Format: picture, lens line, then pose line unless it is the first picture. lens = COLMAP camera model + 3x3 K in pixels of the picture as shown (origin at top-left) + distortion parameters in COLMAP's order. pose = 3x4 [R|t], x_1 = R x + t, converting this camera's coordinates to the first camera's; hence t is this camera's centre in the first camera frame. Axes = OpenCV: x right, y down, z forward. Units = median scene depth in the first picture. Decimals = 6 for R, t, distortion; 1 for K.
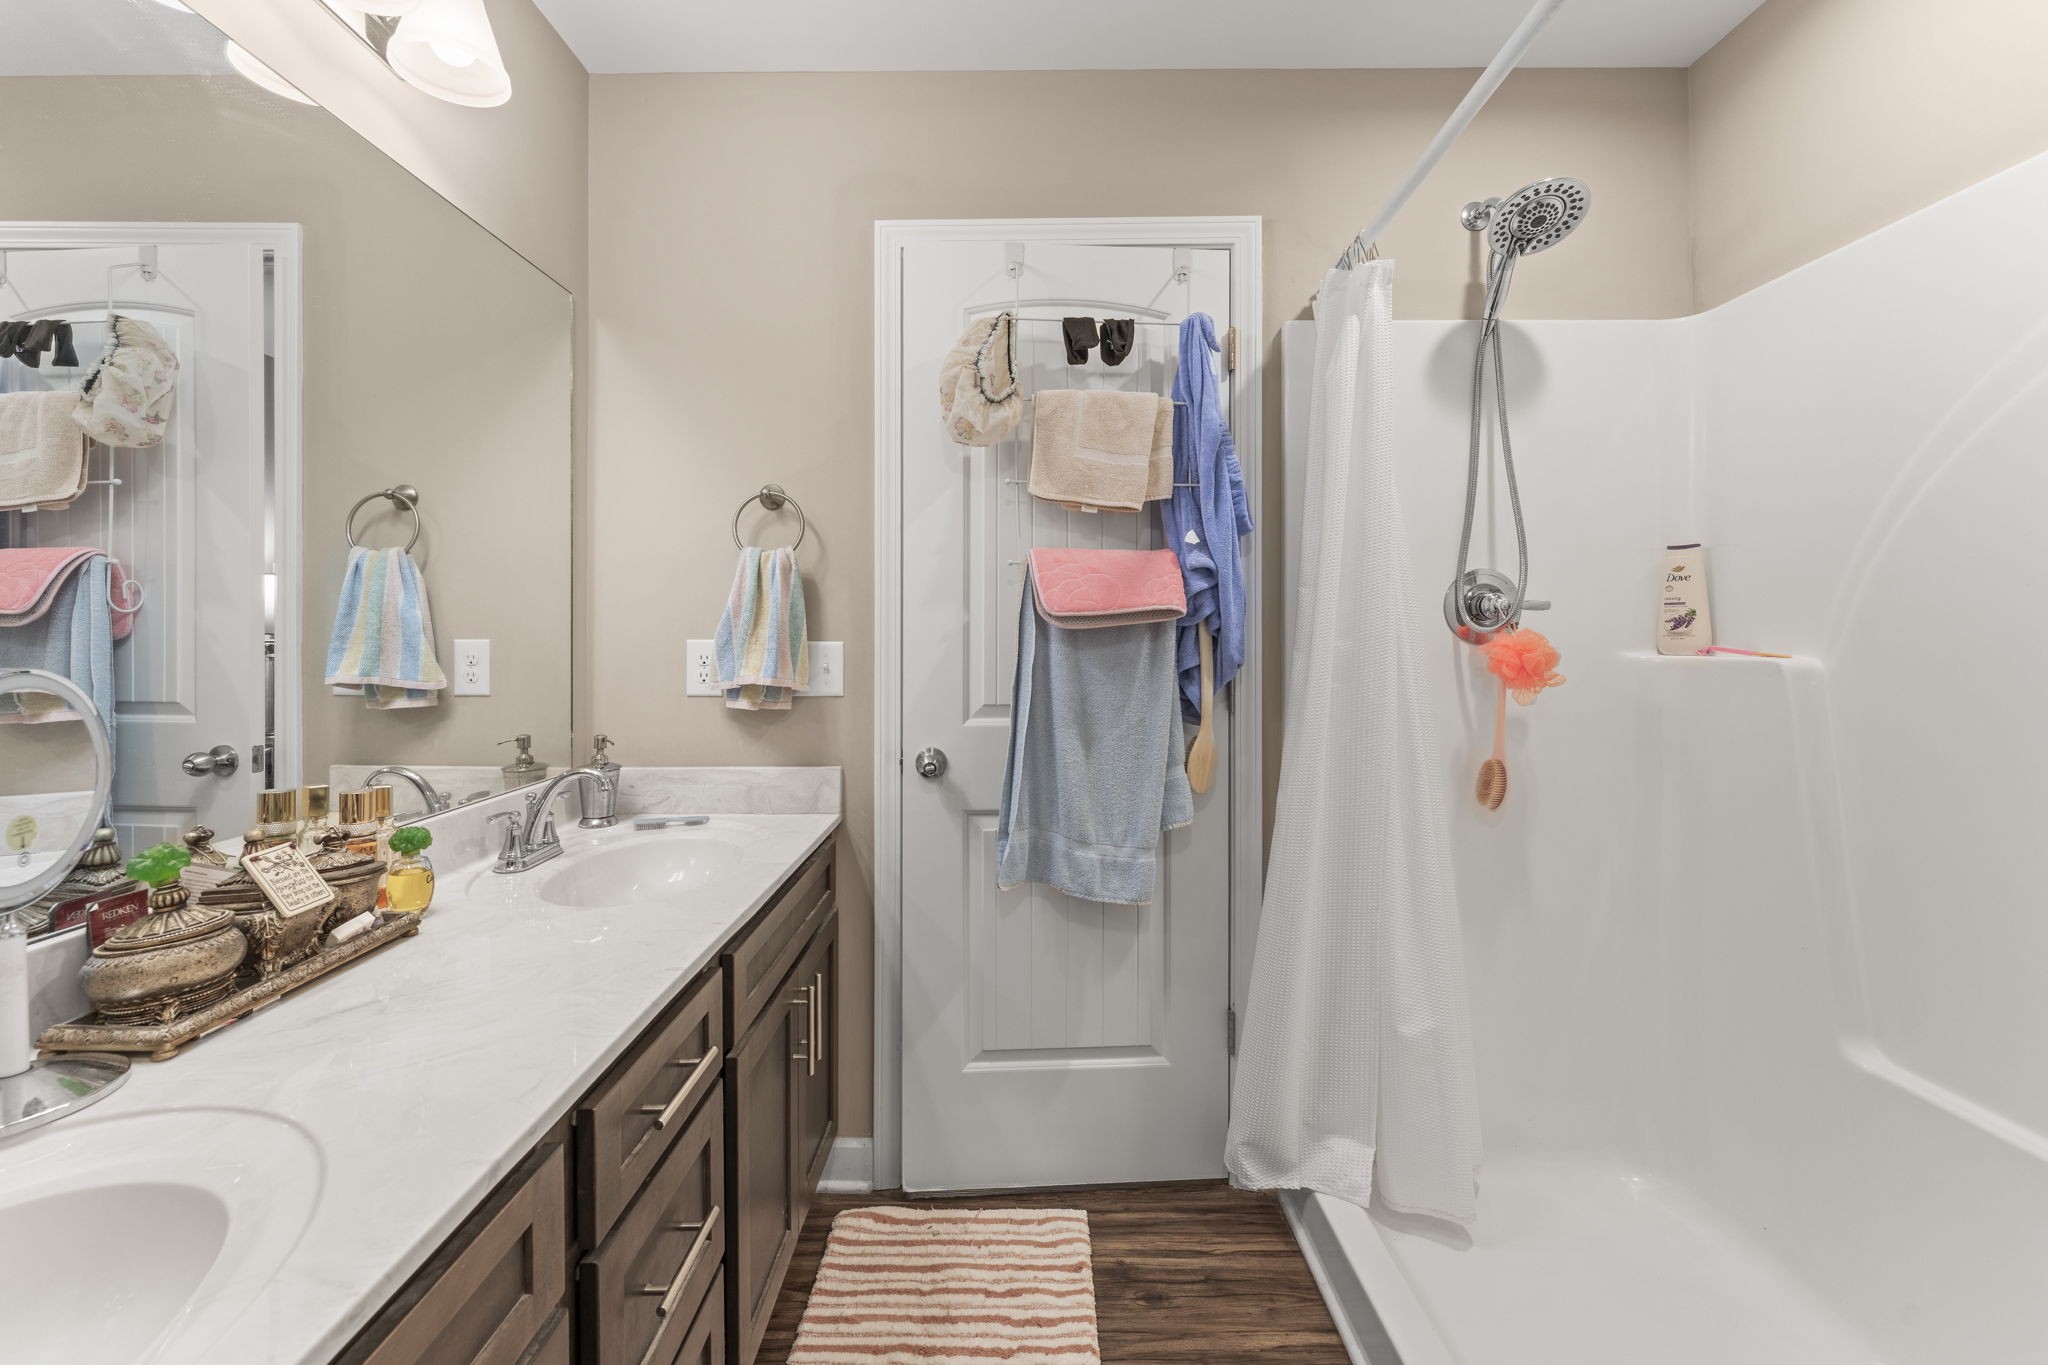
lens RADIAL K [[852.6, 0, 1030.5], [0, 852.6, 635.7], [0, 0, 1]] dist [0.017558, 0.000020]
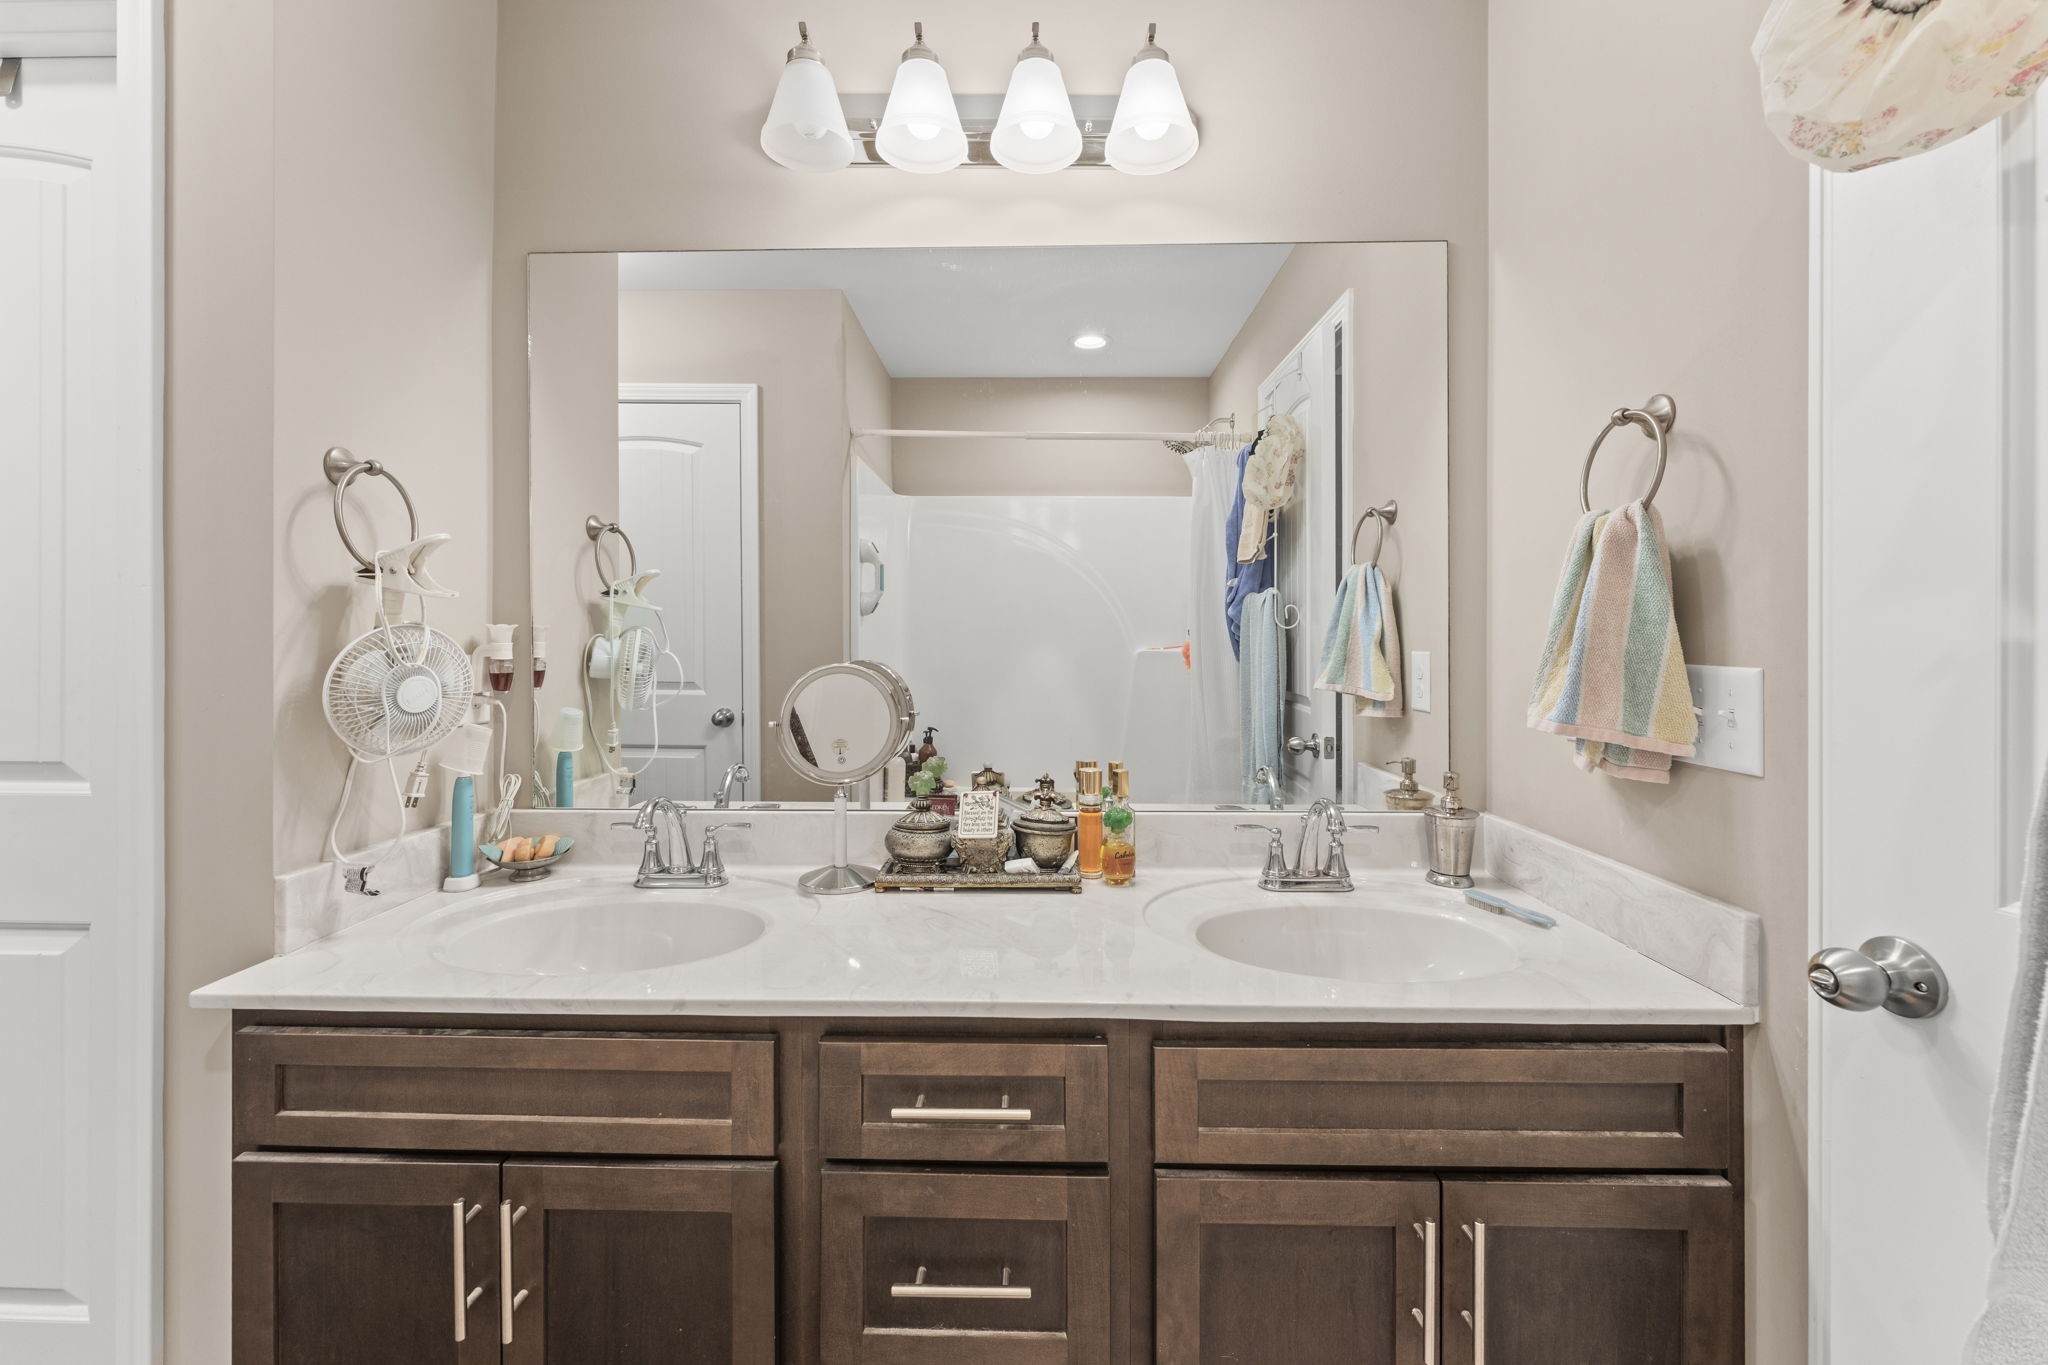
lens RADIAL K [[852.6, 0, 1023.7], [0, 852.6, 640.9], [0, 0, 1]] dist [0.017558, 0.000020]
pose [[-0.033771, 0.002799, -0.999426, 0.319980], [-0.005452, 0.999981, 0.002985, -0.008712], [0.999415, 0.005550, -0.033755, 0.616697]]
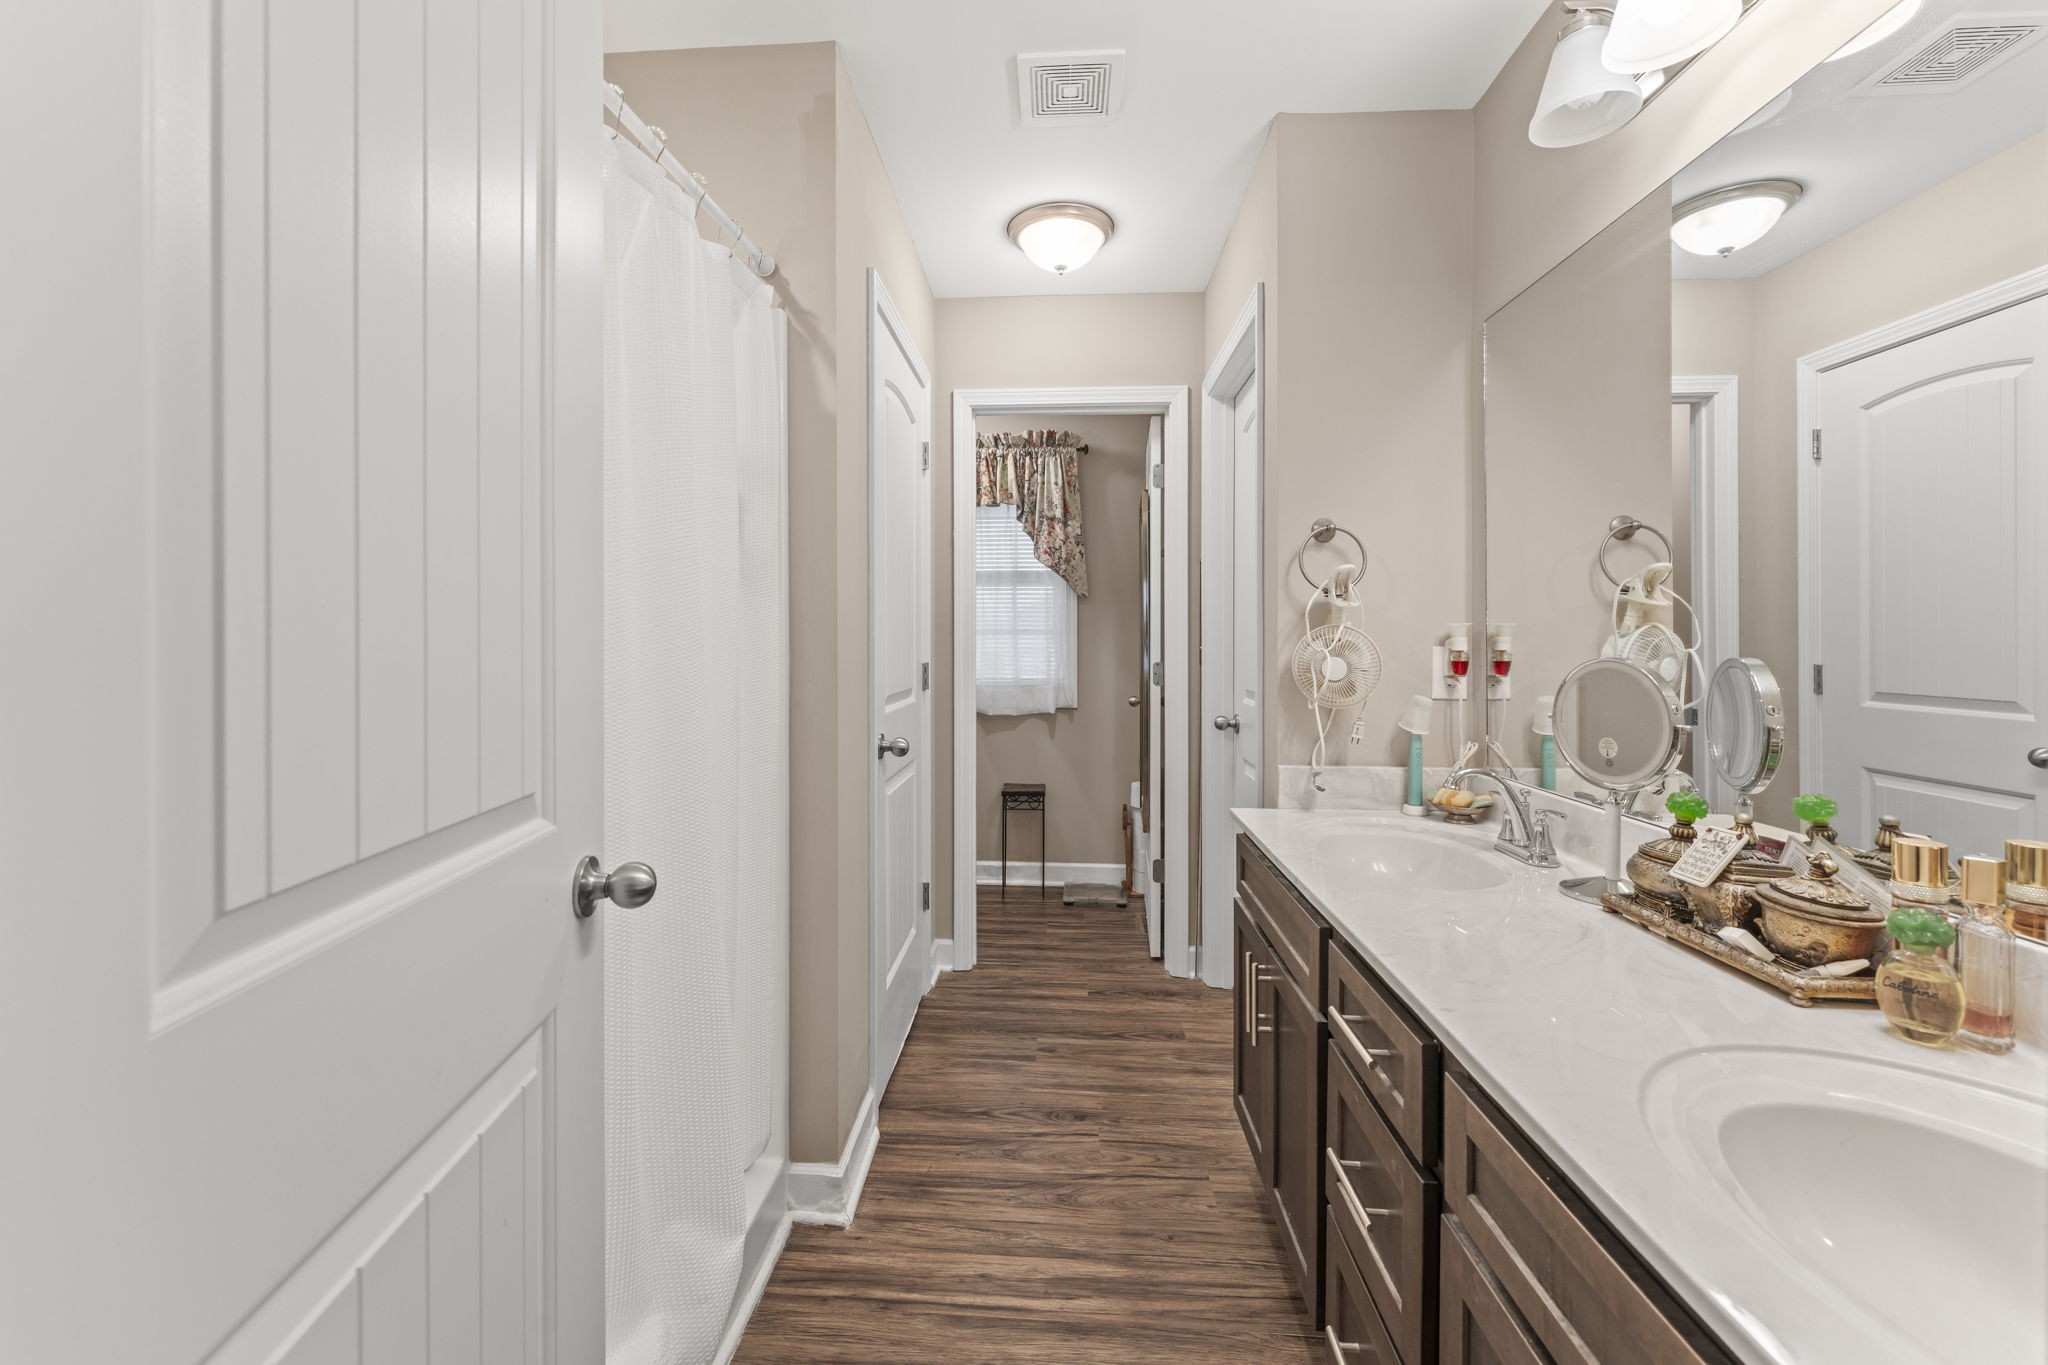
lens RADIAL K [[852.6, 0, 1005.1], [0, 852.6, 639.7], [0, 0, 1]] dist [0.017558, 0.000020]
pose [[-0.997926, -0.003039, 0.064305, -0.005877], [-0.002602, 0.999973, 0.006877, -0.004865], [-0.064324, 0.006695, -0.997907, 1.207807]]
